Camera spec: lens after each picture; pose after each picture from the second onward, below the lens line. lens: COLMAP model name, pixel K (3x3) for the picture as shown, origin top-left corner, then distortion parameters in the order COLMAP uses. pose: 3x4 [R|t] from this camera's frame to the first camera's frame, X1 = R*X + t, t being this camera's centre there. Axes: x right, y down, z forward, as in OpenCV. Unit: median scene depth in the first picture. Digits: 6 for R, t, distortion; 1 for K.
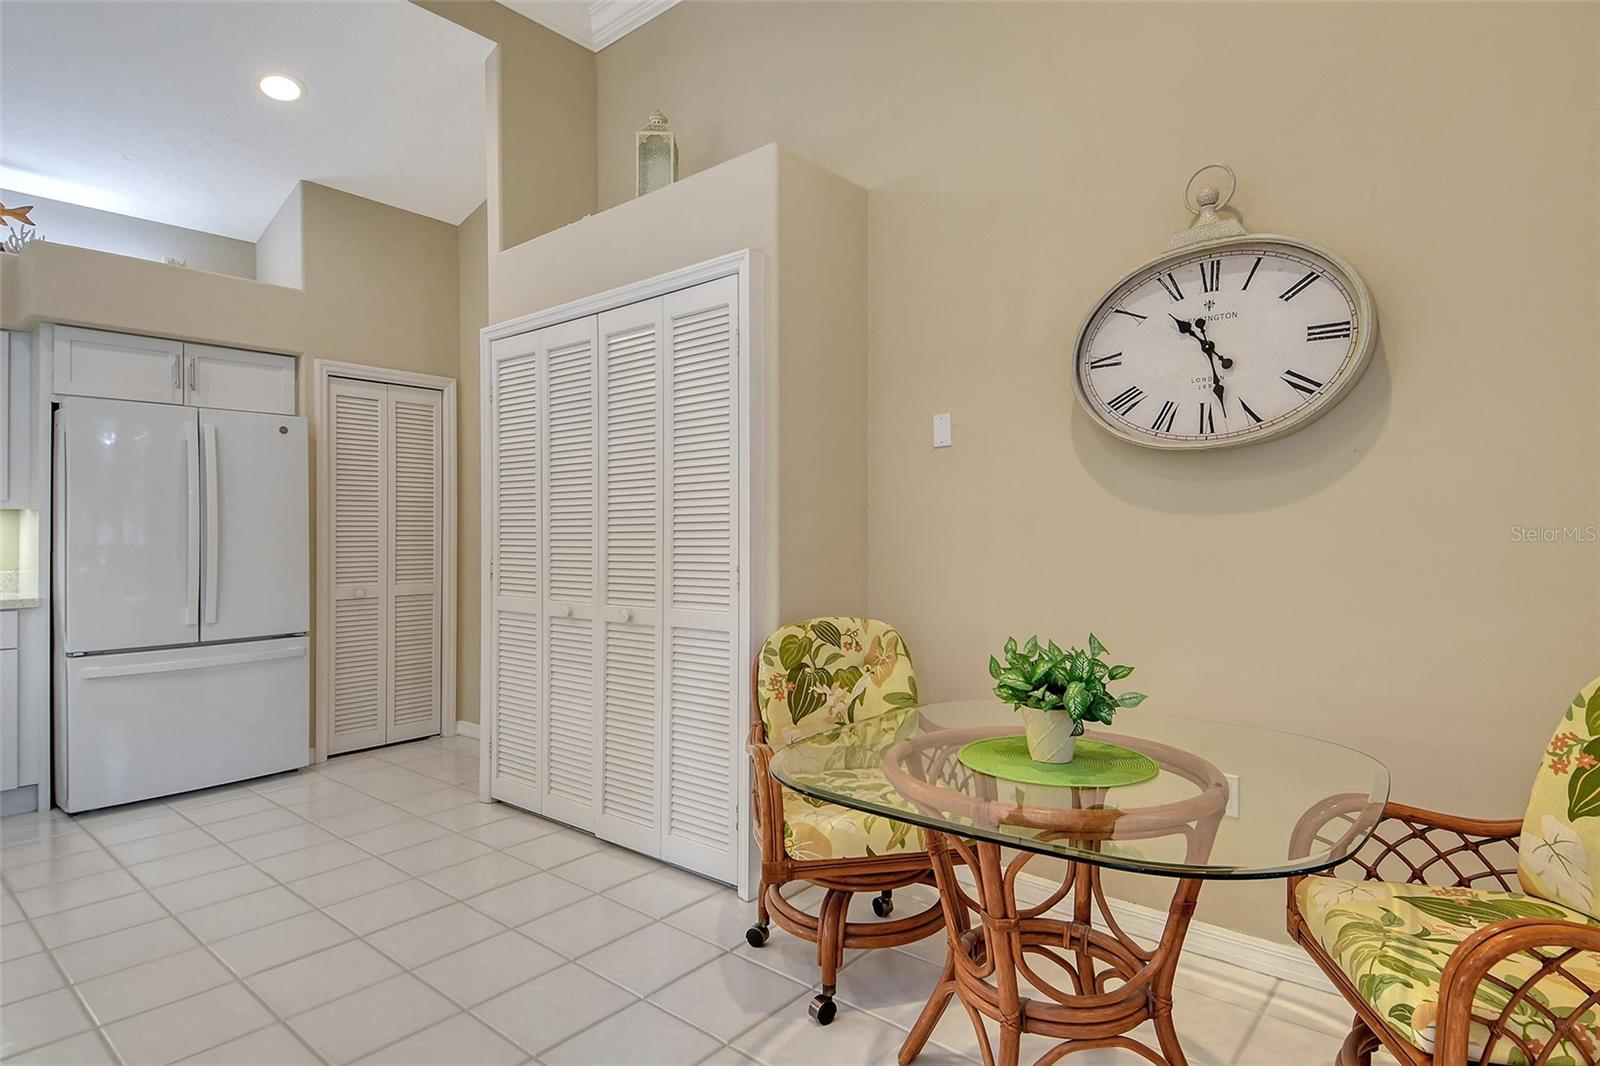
lens RADIAL K [[823.5, 0, 800.0], [0, 823.5, 533.0], [0, 0, 1]] dist [0.002389, -0.000577]
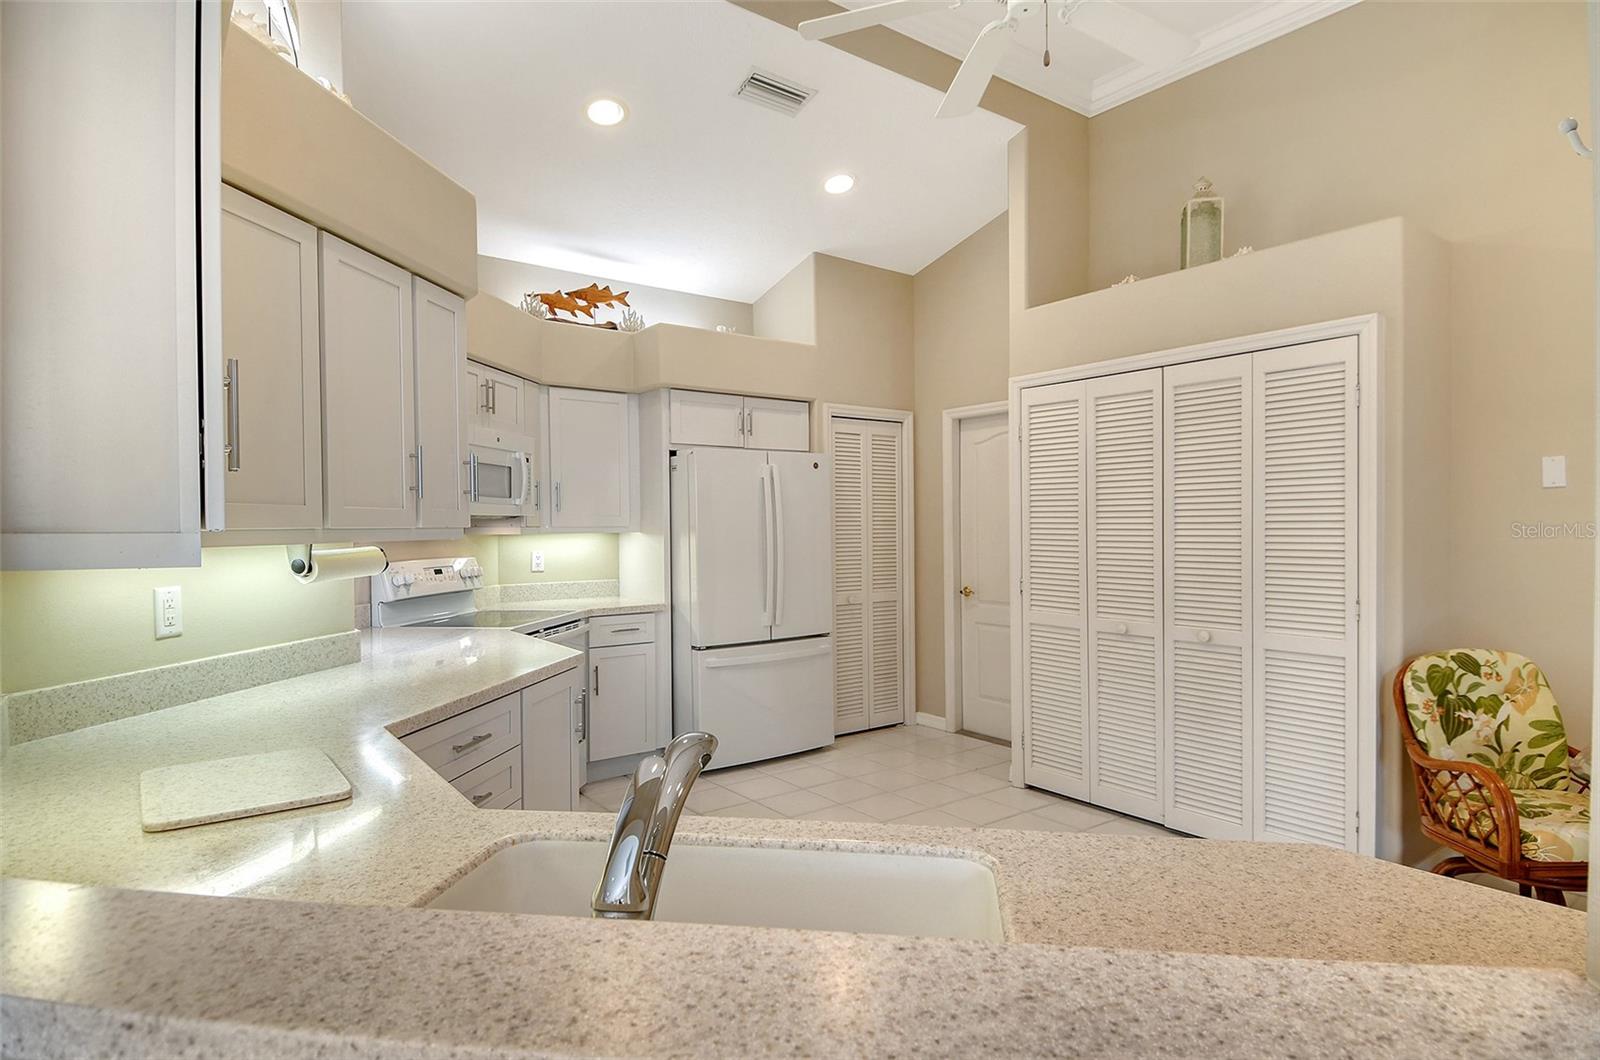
lens RADIAL K [[825.2, 0, 796.0], [0, 825.2, 540.0], [0, 0, 1]] dist [0.002527, -0.015874]
pose [[0.969317, 0.006424, -0.245731, -0.565639], [-0.001424, 0.999788, 0.020522, -0.064665], [0.245811, -0.019542, 0.969121, -0.280378]]
